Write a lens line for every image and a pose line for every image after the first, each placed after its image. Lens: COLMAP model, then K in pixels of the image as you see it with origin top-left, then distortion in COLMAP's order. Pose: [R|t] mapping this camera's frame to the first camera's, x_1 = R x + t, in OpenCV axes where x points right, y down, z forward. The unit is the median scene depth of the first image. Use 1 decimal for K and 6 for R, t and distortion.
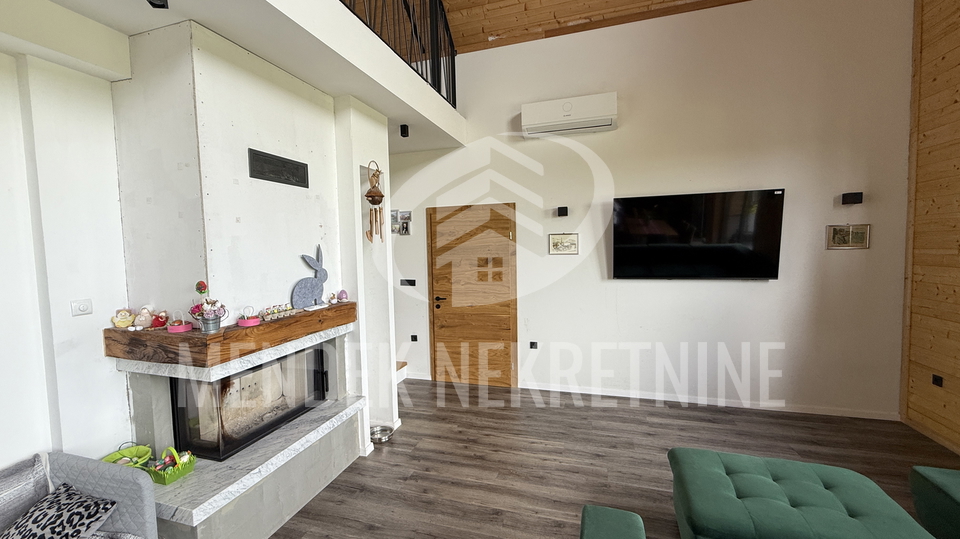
lens RADIAL K [[383.0, 0, 478.2], [0, 383.0, 269.3], [0, 0, 1]] dist [0.000291, -0.000090]
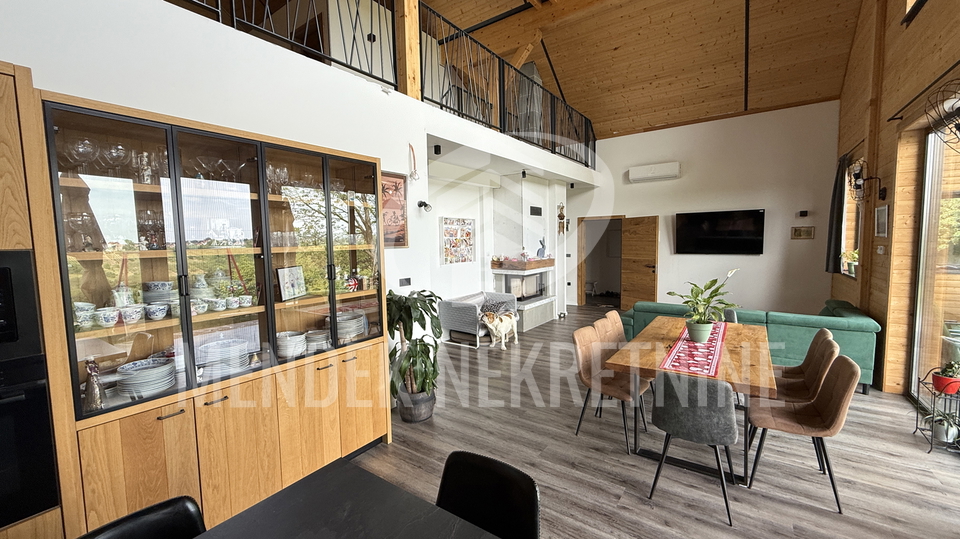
lens RADIAL K [[383.0, 0, 478.2], [0, 383.0, 269.3], [0, 0, 1]] dist [0.000291, -0.000090]
pose [[0.950439, 0.030222, -0.309438, -0.005556], [-0.021796, 0.999292, 0.030654, 0.077803], [0.310146, -0.022390, 0.950425, -1.393609]]
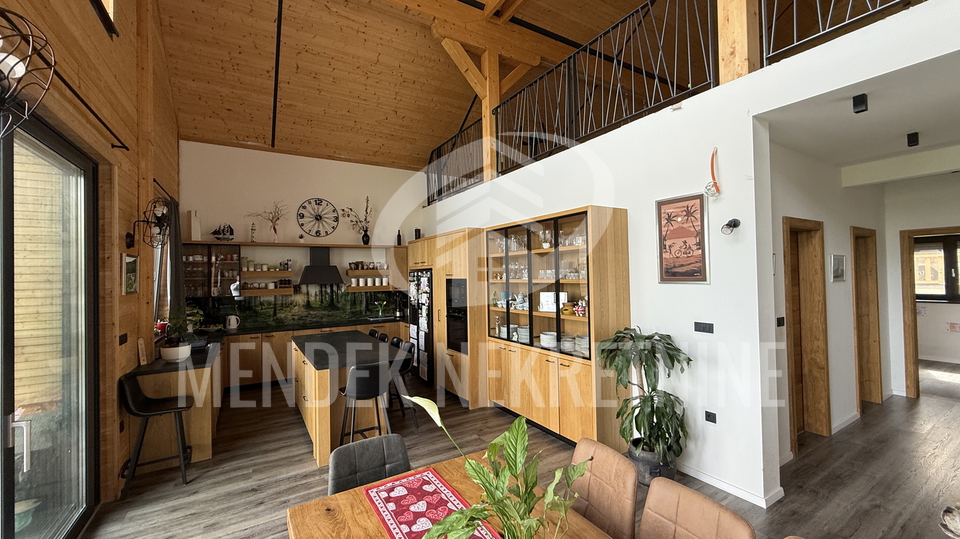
lens RADIAL K [[383.0, 0, 478.2], [0, 383.0, 269.3], [0, 0, 1]] dist [0.000291, -0.000090]
pose [[-0.661196, 0.027731, -0.749700, 0.447258], [-0.005725, 0.999101, 0.042005, -0.013315], [0.750191, 0.032066, -0.660443, -0.206621]]
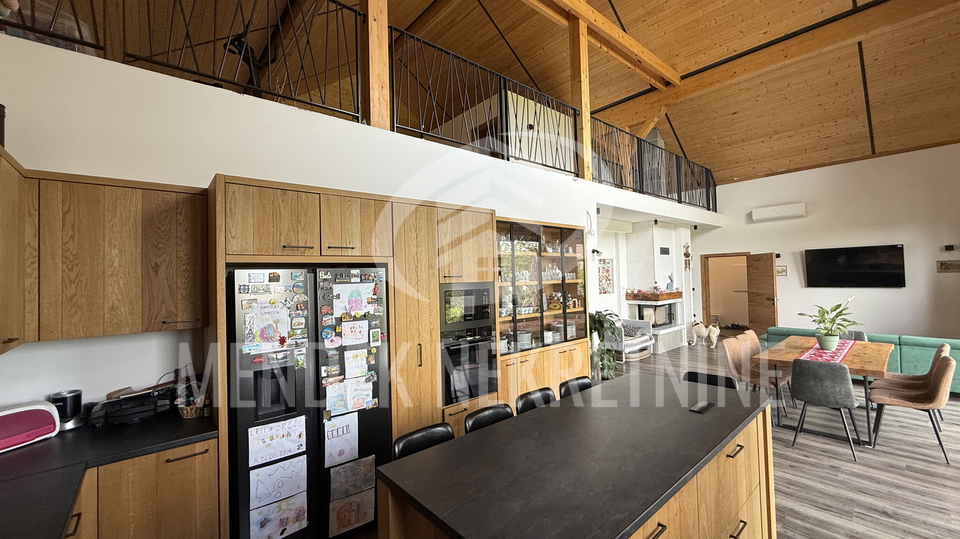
lens RADIAL K [[383.0, 0, 478.2], [0, 383.0, 269.3], [0, 0, 1]] dist [0.000291, -0.000090]
pose [[0.850041, -0.010463, -0.526613, -0.086048], [-0.023659, 0.998035, -0.058020, 0.106361], [0.526185, 0.061778, 0.848123, -2.013972]]
